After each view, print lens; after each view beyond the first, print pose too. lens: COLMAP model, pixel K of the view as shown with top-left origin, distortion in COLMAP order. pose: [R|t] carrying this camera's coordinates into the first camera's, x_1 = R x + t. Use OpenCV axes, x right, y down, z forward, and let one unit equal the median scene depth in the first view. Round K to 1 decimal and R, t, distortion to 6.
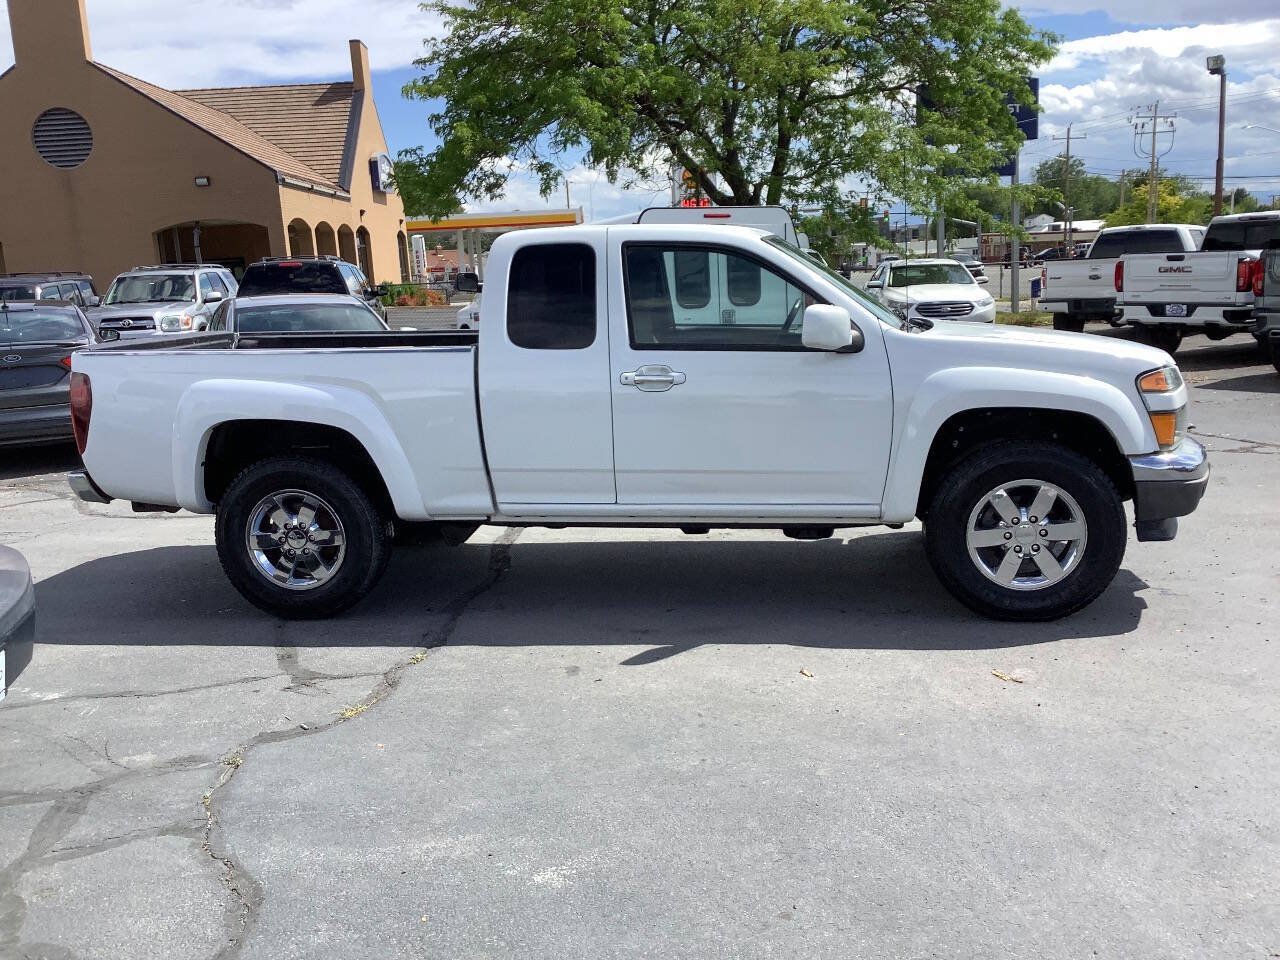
lens RADIAL K [[1143.2, 0, 642.1], [0, 1143.2, 477.1], [0, 0, 1]] dist [0.090183, -0.148549]
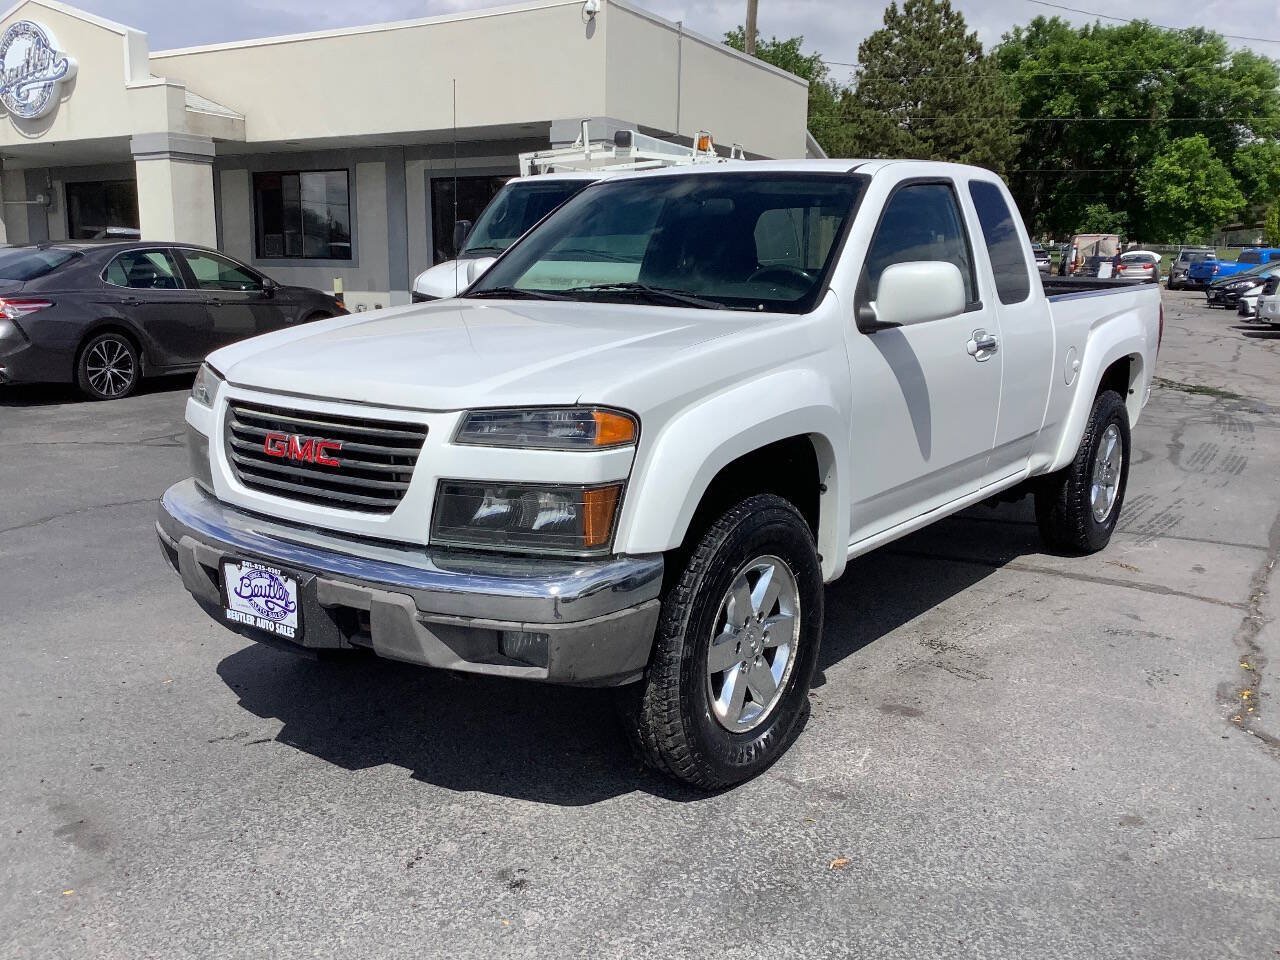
lens RADIAL K [[1143.2, 0, 641.4], [0, 1143.2, 479.5], [0, 0, 1]] dist [0.090183, -0.148549]
pose [[-0.468319, 0.198203, -0.861042, 0.878495], [-0.155256, 0.940892, 0.301028, -0.262218], [0.869812, 0.274659, -0.409865, 1.425359]]
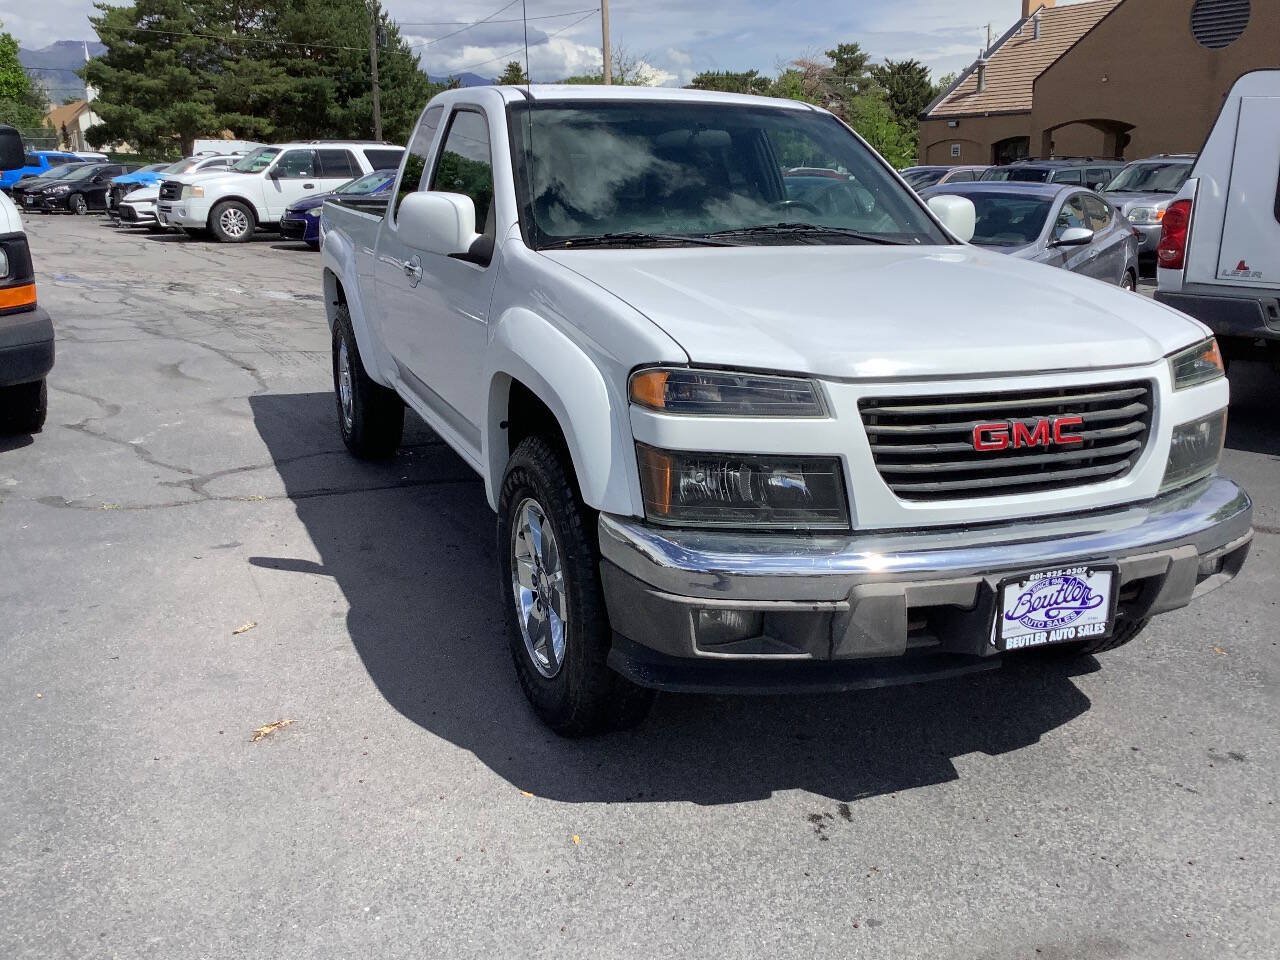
lens RADIAL K [[1143.2, 0, 631.9], [0, 1143.2, 474.5], [0, 0, 1]] dist [0.090183, -0.148549]
pose [[0.506766, 0.265487, -0.820186, 0.793826], [-0.193339, 0.962165, 0.191986, -0.128730], [0.840124, 0.061282, 0.538921, 0.651955]]
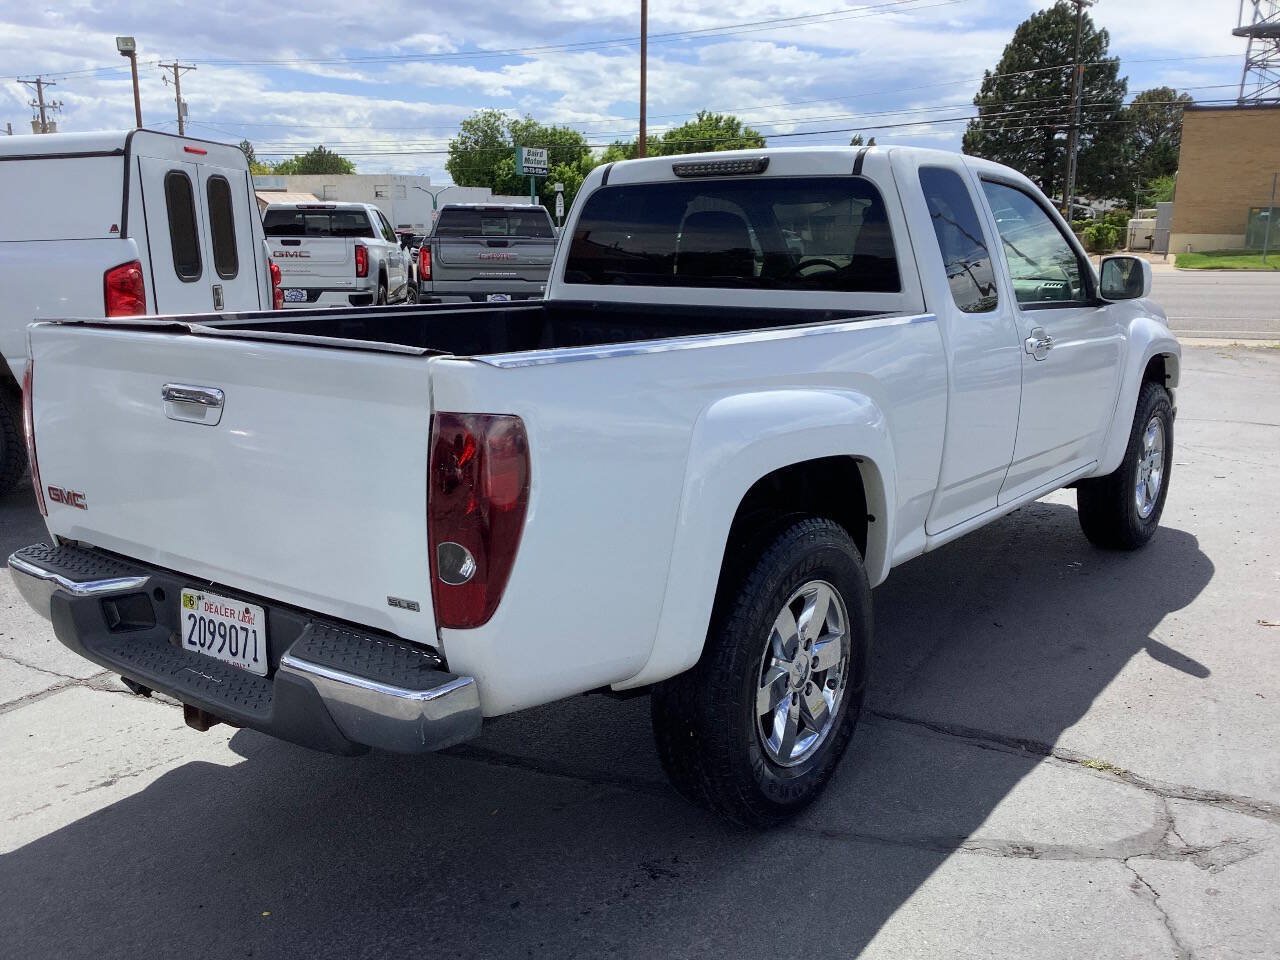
lens RADIAL K [[1143.2, 0, 643.3], [0, 1143.2, 471.7], [0, 0, 1]] dist [0.090183, -0.148549]
pose [[0.484065, -0.141025, 0.863593, -0.825319], [0.141959, 0.986510, 0.081525, -0.102165], [-0.863440, 0.083131, 0.497554, 0.802601]]
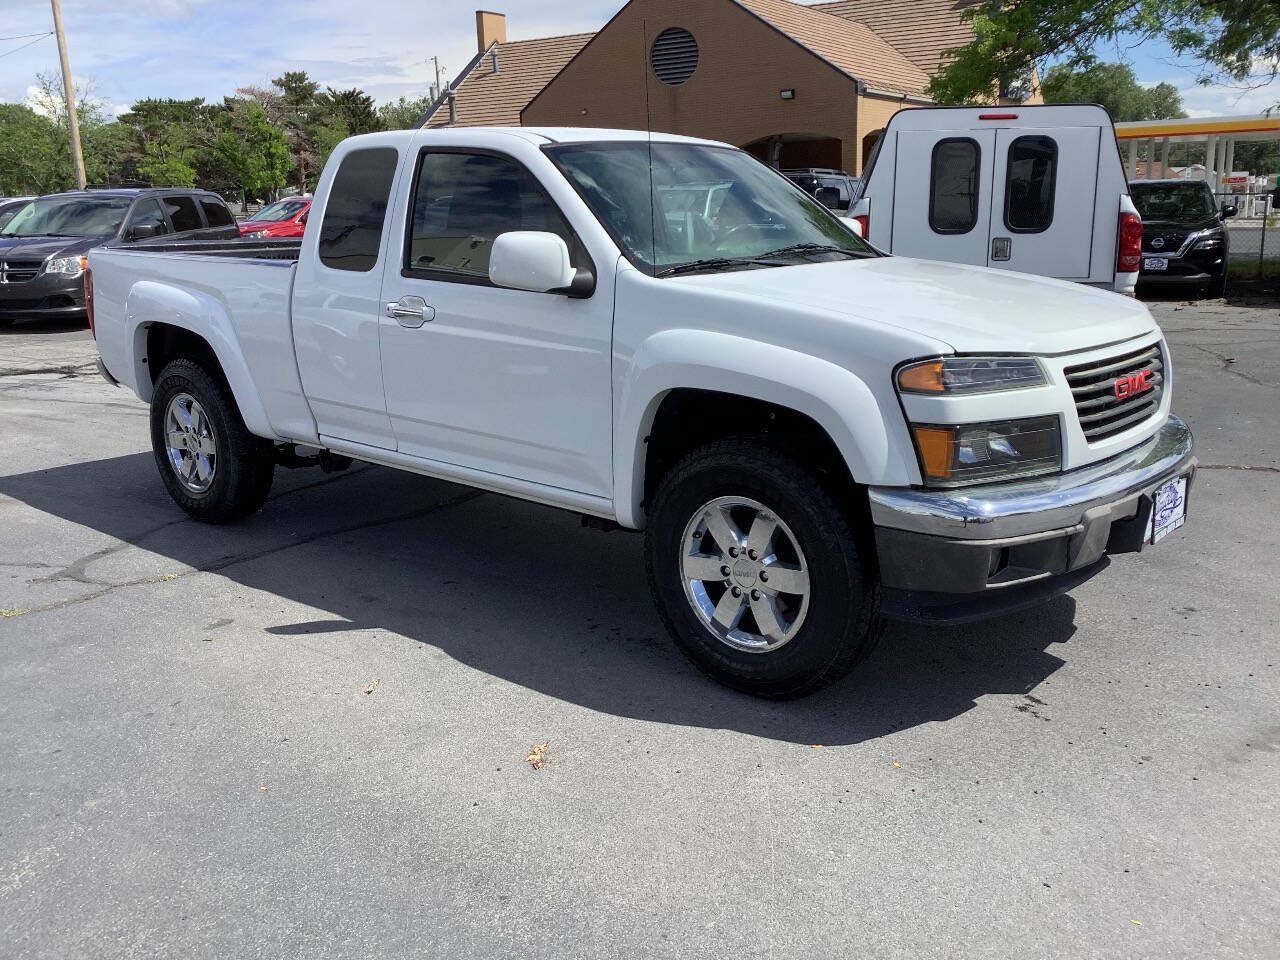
lens RADIAL K [[1143.2, 0, 641.2], [0, 1143.2, 482.2], [0, 0, 1]] dist [0.090183, -0.148549]
pose [[0.839598, 0.152864, -0.521255, 0.592067], [-0.113429, 0.987771, 0.106973, -0.068248], [0.531233, -0.030689, 0.846670, 0.349191]]
